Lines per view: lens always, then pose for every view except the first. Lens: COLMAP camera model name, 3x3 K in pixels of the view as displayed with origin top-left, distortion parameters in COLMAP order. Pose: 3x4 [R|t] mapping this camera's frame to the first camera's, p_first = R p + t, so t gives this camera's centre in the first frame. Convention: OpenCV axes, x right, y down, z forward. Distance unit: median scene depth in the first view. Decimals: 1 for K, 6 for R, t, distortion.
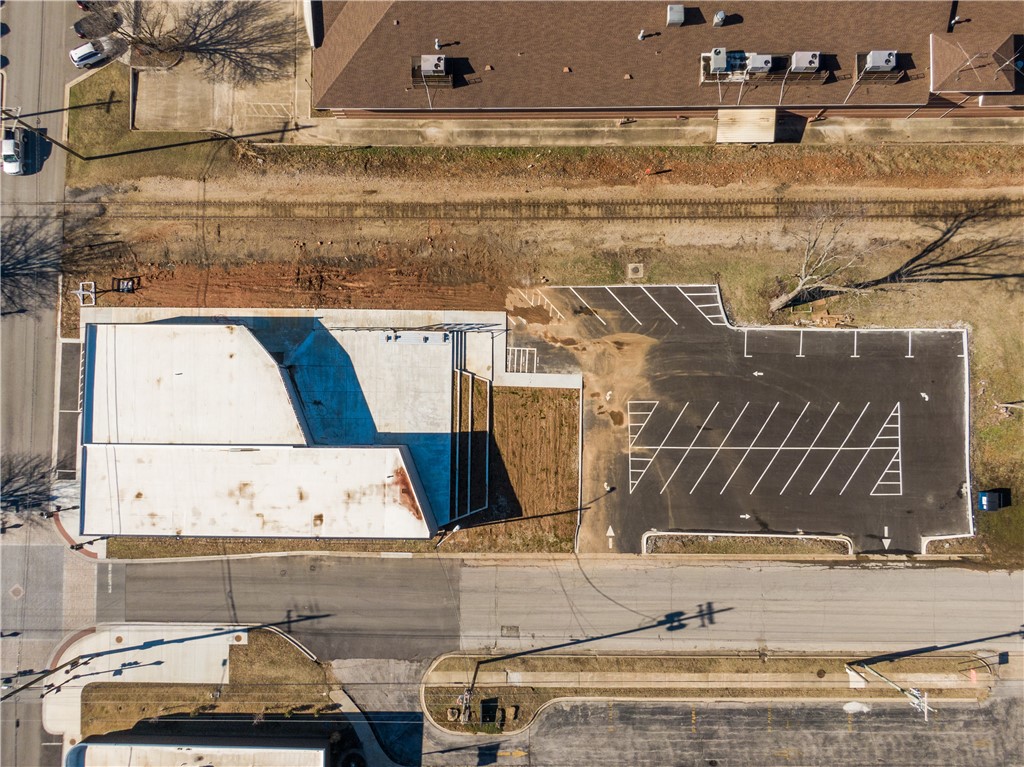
lens RADIAL K [[727.7, 0, 512.0], [0, 727.7, 383.5], [0, 0, 1]] dist [0.050596, -0.075753]
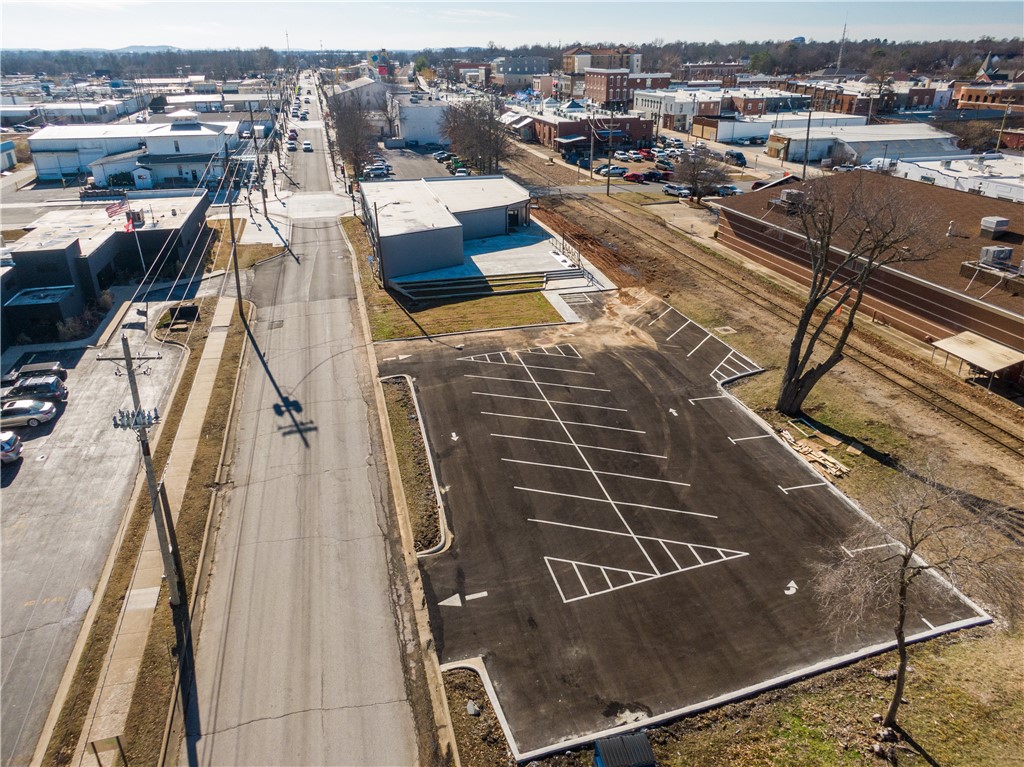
lens RADIAL K [[756.1, 0, 512.0], [0, 756.1, 383.5], [0, 0, 1]] dist [0.006132, -0.005685]
pose [[0.247448, 0.399345, -0.882776, 0.883373], [-0.967288, 0.154371, -0.201304, 0.256505], [0.055885, 0.903711, 0.424481, 0.689449]]
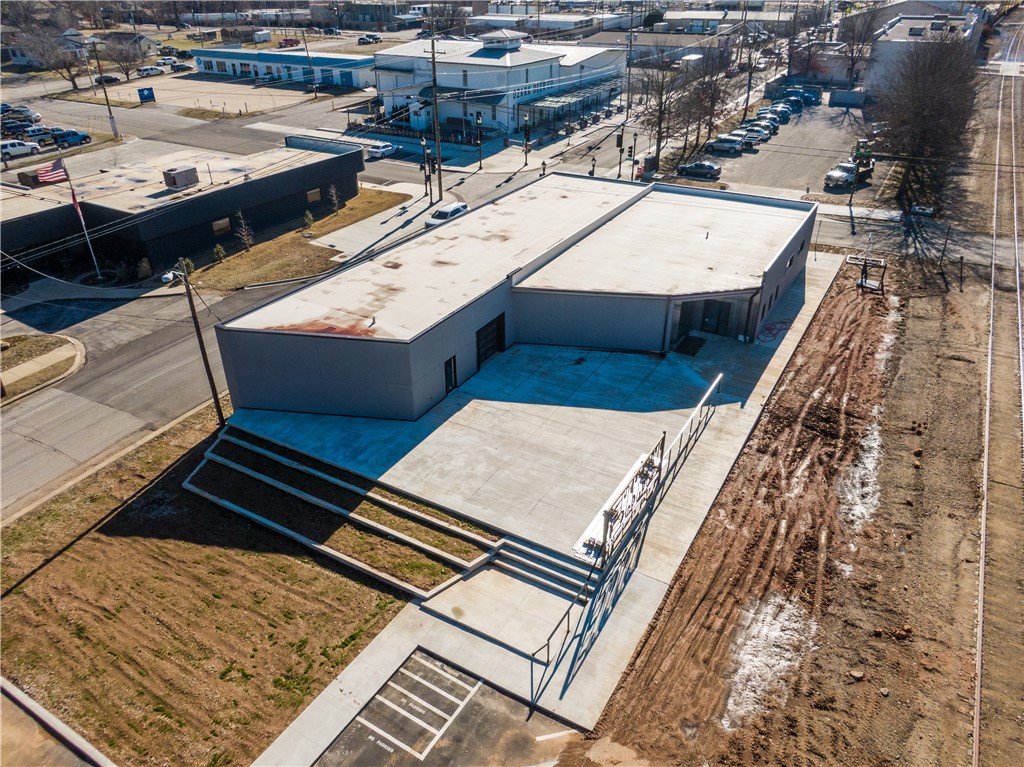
lens RADIAL K [[727.7, 0, 512.0], [0, 727.7, 383.5], [0, 0, 1]] dist [0.050596, -0.075753]
pose [[-0.499655, 0.438925, -0.746787, 0.160735], [-0.864250, -0.194426, 0.463973, -0.178325], [0.058454, 0.877236, 0.476486, 0.749312]]
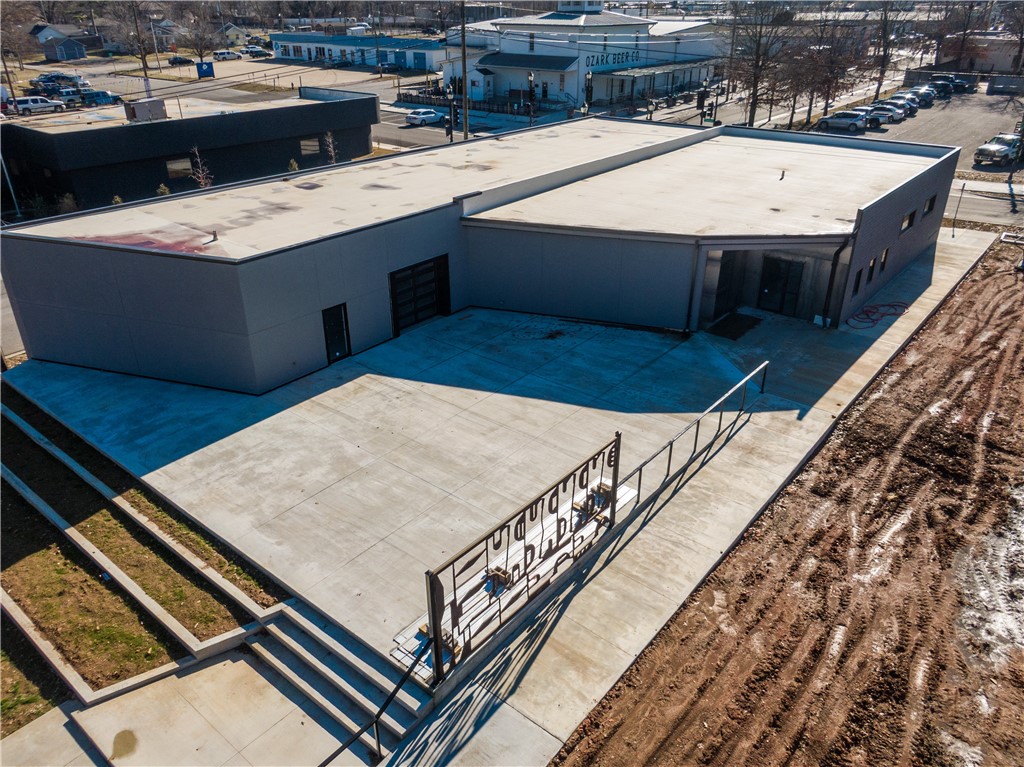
lens RADIAL K [[756.1, 0, 512.0], [0, 756.1, 383.5], [0, 0, 1]] dist [0.006132, -0.005685]
pose [[-0.630671, 0.360124, -0.687433, 0.001462], [-0.774319, -0.232875, 0.588387, -0.172461], [0.051806, 0.903371, 0.425719, 0.857038]]
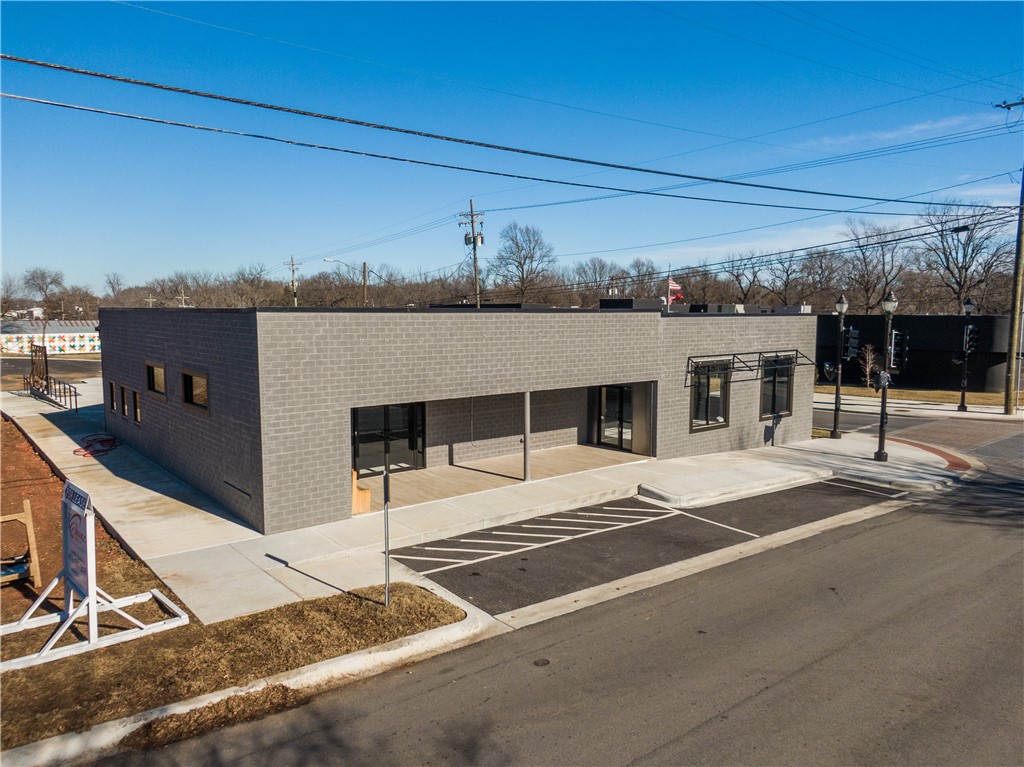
lens RADIAL K [[727.7, 0, 512.0], [0, 727.7, 383.5], [0, 0, 1]] dist [0.050596, -0.075753]
pose [[-0.638344, -0.075157, 0.766073, -0.725959], [0.768751, -0.011538, 0.639444, -0.148085], [-0.039220, 0.997105, 0.065142, 0.944294]]
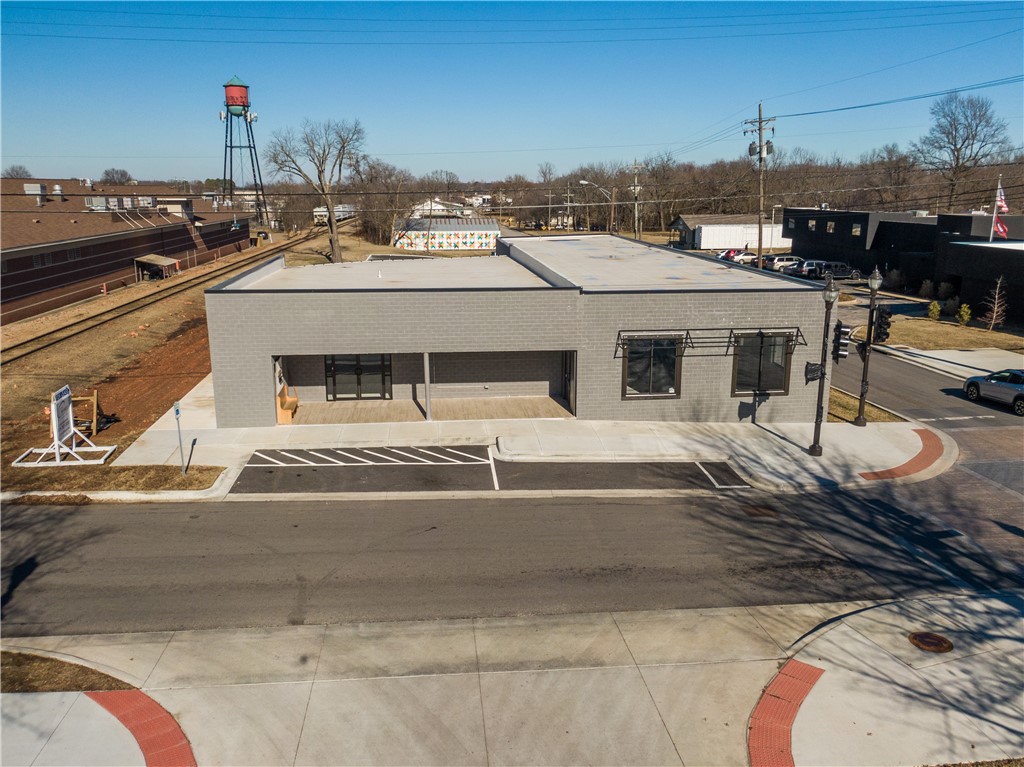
lens RADIAL K [[814.0, 0, 512.0], [0, 814.0, 383.5], [0, 0, 1]] dist [0.026606, 0.005110]
pose [[-0.113134, -0.226721, 0.967367, -0.890333], [0.992201, 0.025496, 0.122014, 0.005282], [-0.052327, 0.973626, 0.222069, 0.895759]]
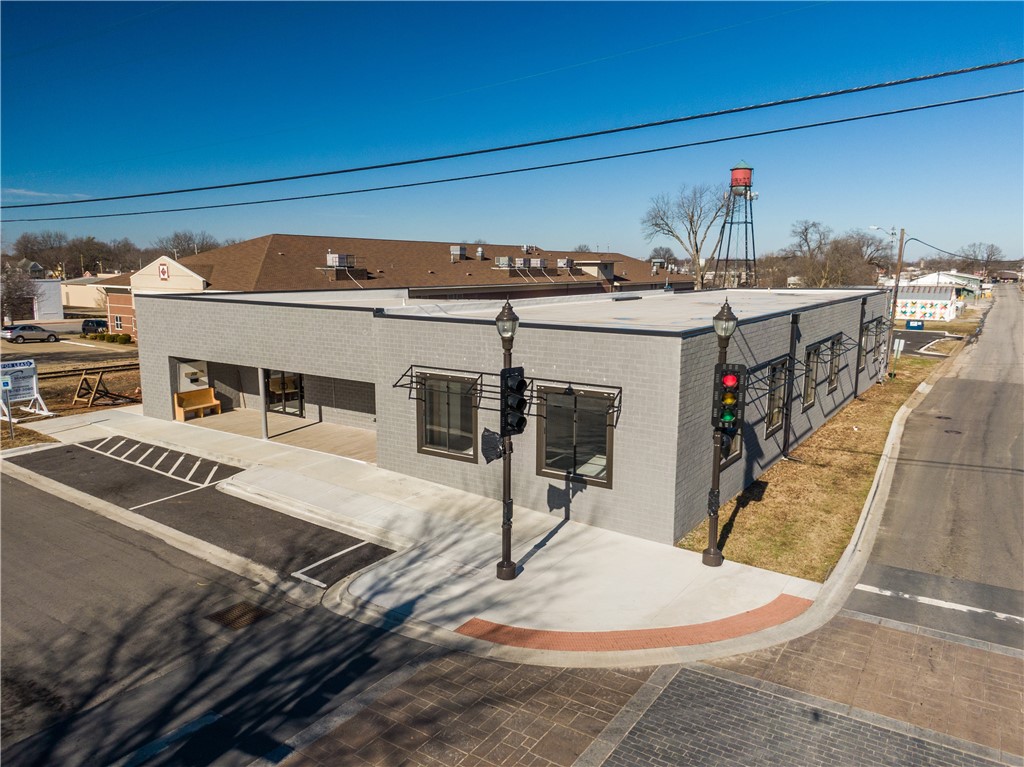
lens RADIAL K [[727.7, 0, 512.0], [0, 727.7, 383.5], [0, 0, 1]] dist [0.050596, -0.075753]
pose [[0.546952, -0.127349, 0.827421, -0.740200], [0.835507, 0.145196, -0.529949, 0.262002], [-0.052650, 0.981173, 0.185817, 0.906556]]
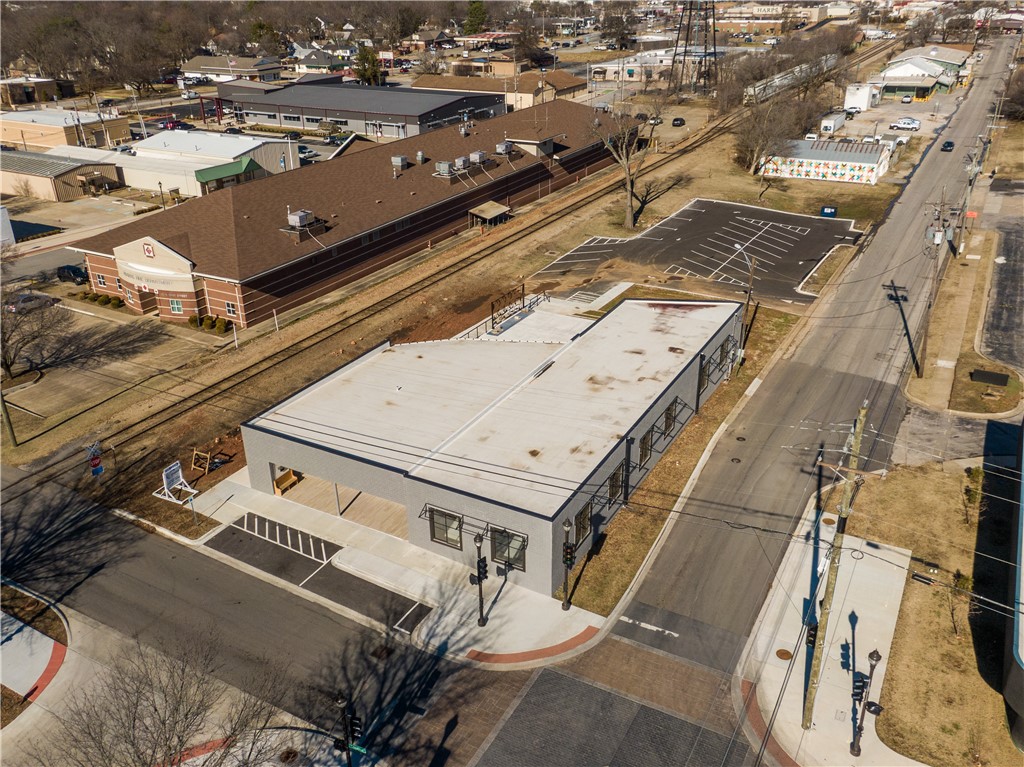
lens RADIAL K [[851.7, 0, 512.0], [0, 851.7, 383.5], [0, 0, 1]] dist [0.031819, -0.006584]
pose [[0.479785, -0.381439, 0.790134, -0.957246], [0.876714, 0.243670, -0.414726, 0.375612], [-0.034339, 0.891700, 0.451322, 0.603269]]
